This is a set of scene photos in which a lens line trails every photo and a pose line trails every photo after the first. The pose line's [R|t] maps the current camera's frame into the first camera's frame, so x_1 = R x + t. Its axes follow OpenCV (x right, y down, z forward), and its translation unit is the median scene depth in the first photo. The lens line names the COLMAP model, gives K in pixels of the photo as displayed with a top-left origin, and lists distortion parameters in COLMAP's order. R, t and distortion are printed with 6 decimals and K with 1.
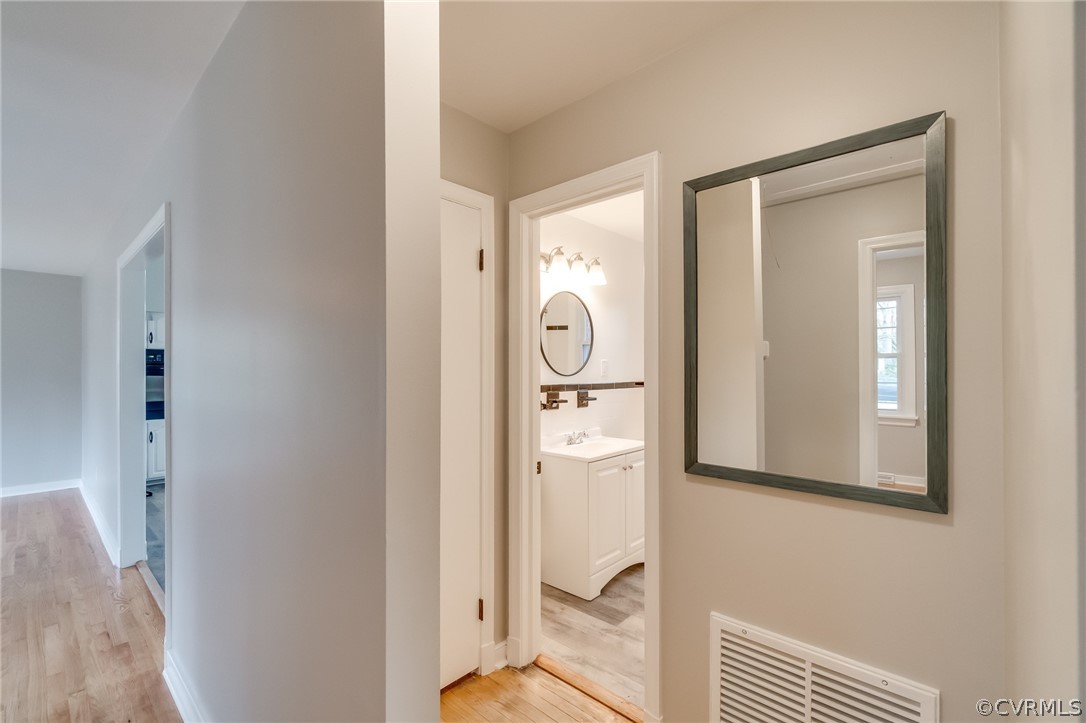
lens RADIAL K [[466.0, 0, 543.0], [0, 466.0, 361.5], [0, 0, 1]] dist [-0.001267, -0.000133]
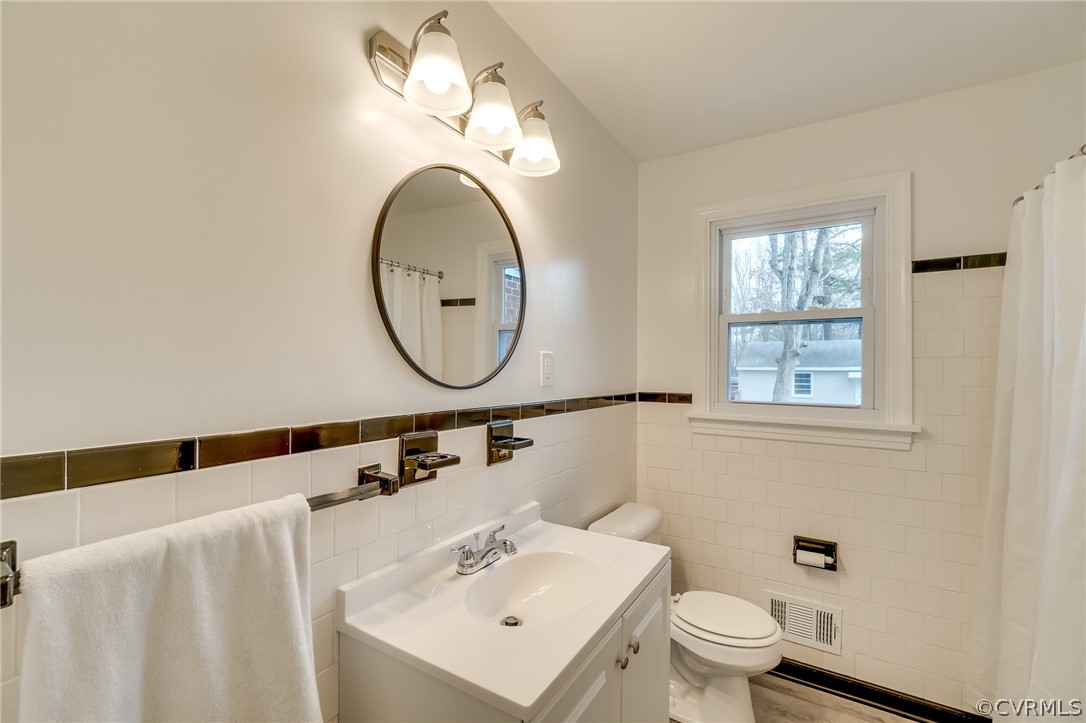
lens RADIAL K [[466.0, 0, 543.0], [0, 466.0, 361.5], [0, 0, 1]] dist [-0.001267, -0.000133]
pose [[0.983804, 0.006540, 0.179129, 0.048031], [-0.006278, 0.999978, -0.002026, 0.008000], [-0.179138, 0.000869, 0.983824, 0.585578]]
